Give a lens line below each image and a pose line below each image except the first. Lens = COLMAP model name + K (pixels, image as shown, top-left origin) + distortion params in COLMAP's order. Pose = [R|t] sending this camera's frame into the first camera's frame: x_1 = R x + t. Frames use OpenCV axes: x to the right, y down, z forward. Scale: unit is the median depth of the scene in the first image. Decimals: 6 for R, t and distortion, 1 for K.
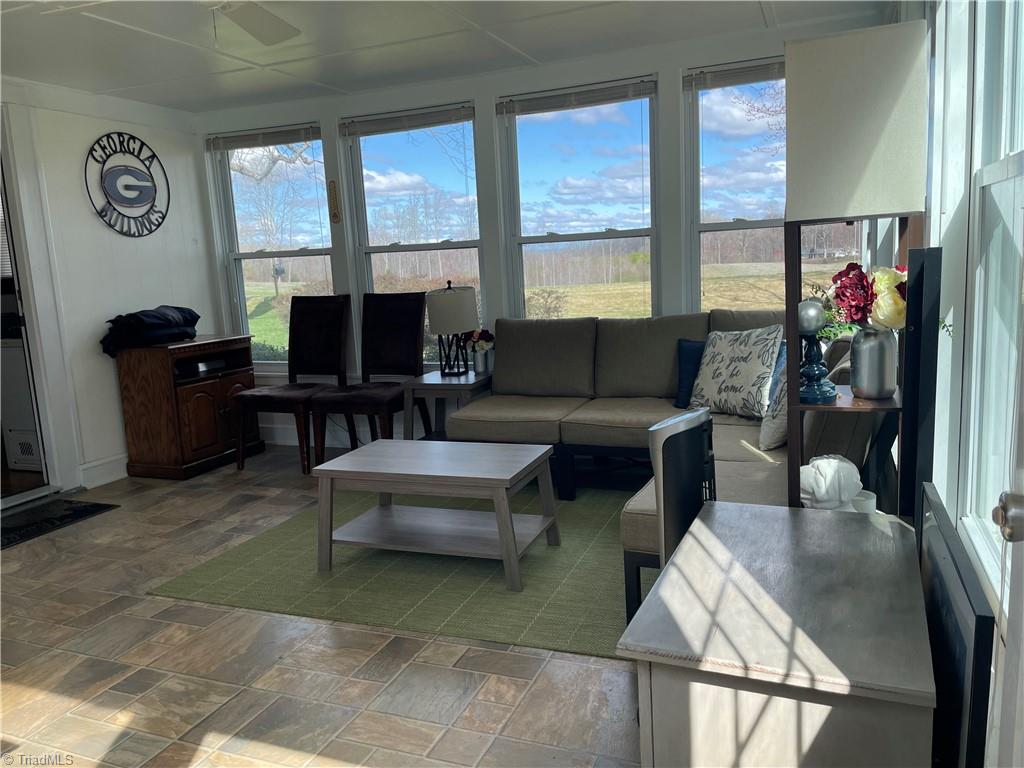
lens RADIAL K [[787.2, 0, 516.0], [0, 787.2, 386.9], [0, 0, 1]] dist [0.064215, -0.087525]
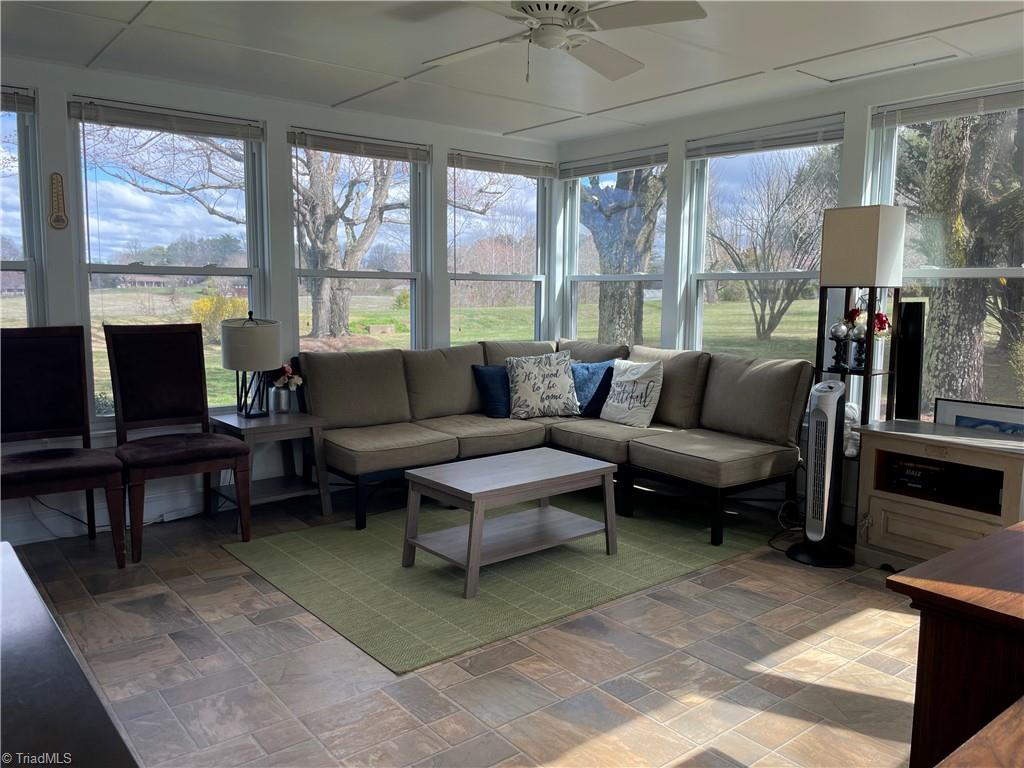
lens RADIAL K [[787.2, 0, 521.8], [0, 787.2, 382.1], [0, 0, 1]] dist [0.064215, -0.087525]
pose [[0.474989, -0.042538, 0.878963, -0.930421], [0.111650, 0.993672, -0.012246, -0.012392], [-0.872880, 0.103953, 0.476733, 0.395100]]
